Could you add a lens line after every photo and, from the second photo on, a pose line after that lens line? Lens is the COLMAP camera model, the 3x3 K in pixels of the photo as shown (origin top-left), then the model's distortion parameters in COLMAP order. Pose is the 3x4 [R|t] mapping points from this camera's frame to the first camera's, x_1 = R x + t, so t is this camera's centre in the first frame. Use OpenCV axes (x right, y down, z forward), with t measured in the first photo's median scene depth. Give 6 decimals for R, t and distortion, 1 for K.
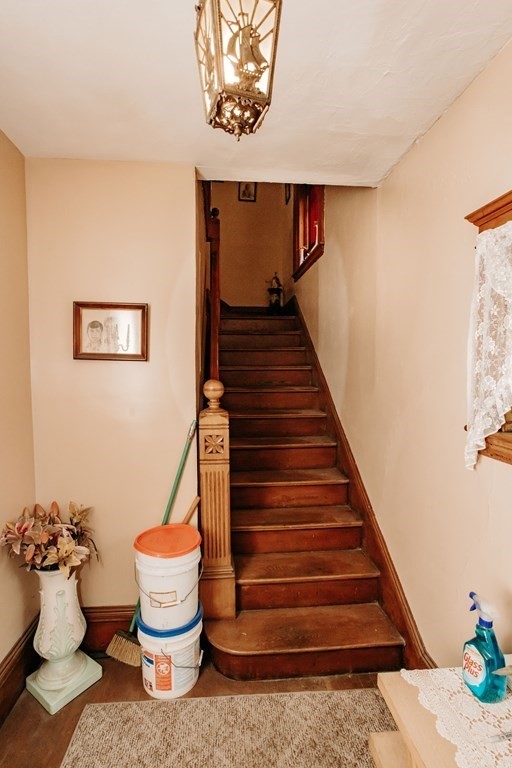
lens RADIAL K [[401.8, 0, 256.0], [0, 401.8, 384.0], [0, 0, 1]] dist [-0.014112, 0.002045]
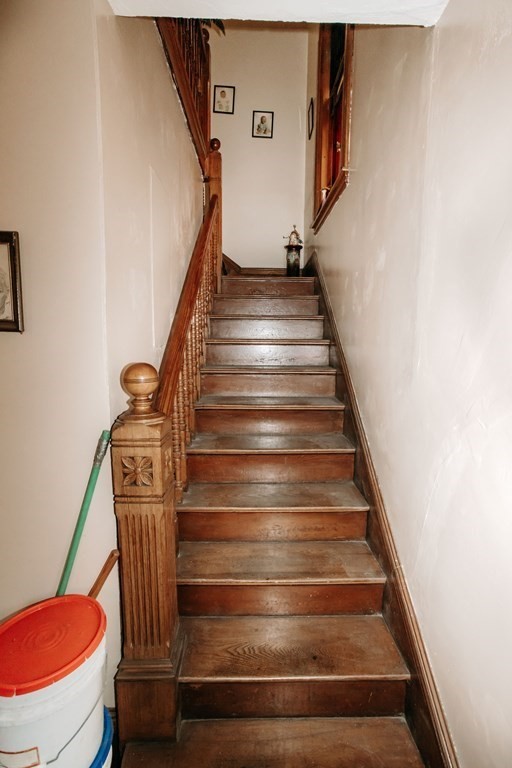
lens RADIAL K [[401.8, 0, 256.0], [0, 401.8, 384.0], [0, 0, 1]] dist [-0.014112, 0.002045]
pose [[0.996663, 0.020072, -0.079117, 0.087760], [-0.014406, 0.997334, 0.071537, -0.019707], [0.080342, -0.070158, 0.994295, 0.314824]]
